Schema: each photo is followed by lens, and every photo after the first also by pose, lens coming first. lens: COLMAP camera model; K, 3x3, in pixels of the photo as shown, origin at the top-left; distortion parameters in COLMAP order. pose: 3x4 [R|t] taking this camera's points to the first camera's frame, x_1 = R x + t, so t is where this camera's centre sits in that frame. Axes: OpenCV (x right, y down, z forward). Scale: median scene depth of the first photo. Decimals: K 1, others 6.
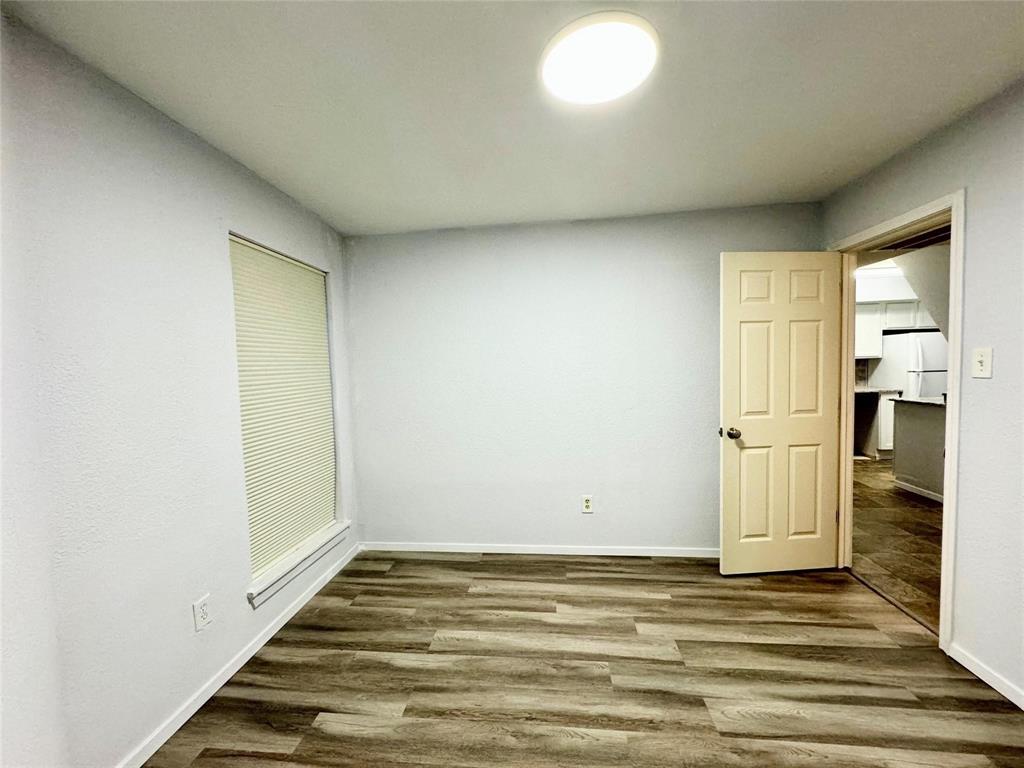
lens RADIAL K [[407.6, 0, 512.0], [0, 407.6, 384.0], [0, 0, 1]] dist [-0.002862, 0.000449]
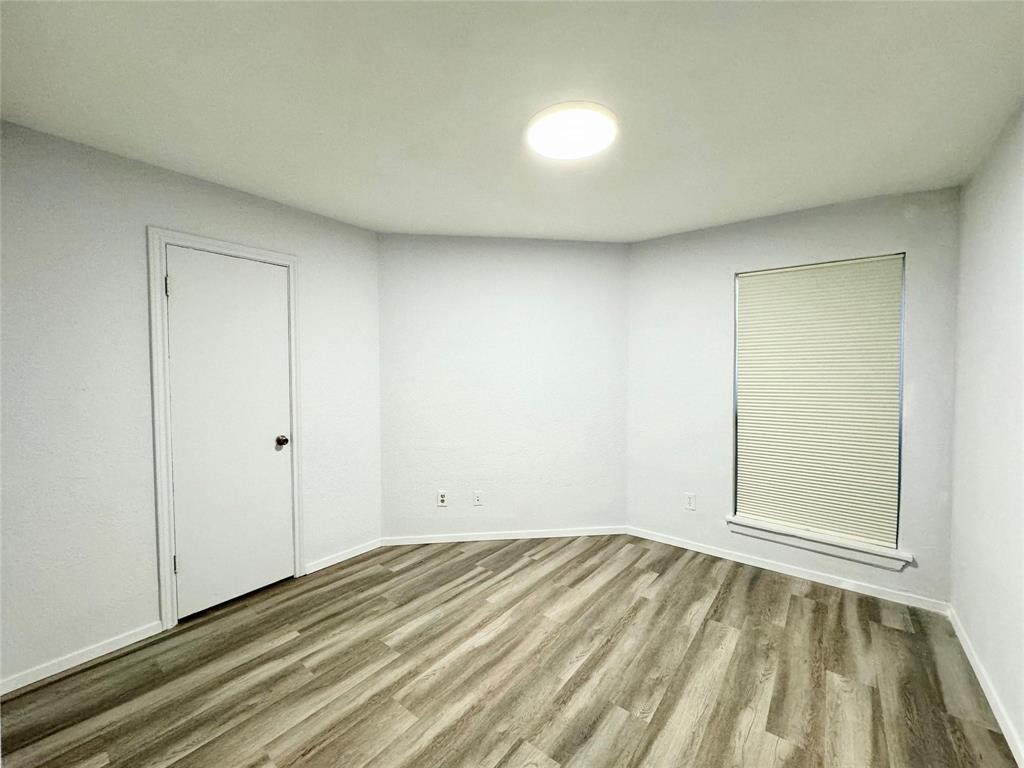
lens RADIAL K [[407.6, 0, 512.0], [0, 407.6, 384.0], [0, 0, 1]] dist [-0.002862, 0.000449]
pose [[-0.536866, 0.055443, -0.841844, 1.021697], [-0.025809, 0.996292, 0.082073, -0.071914], [0.843273, 0.065789, -0.533445, 1.125945]]
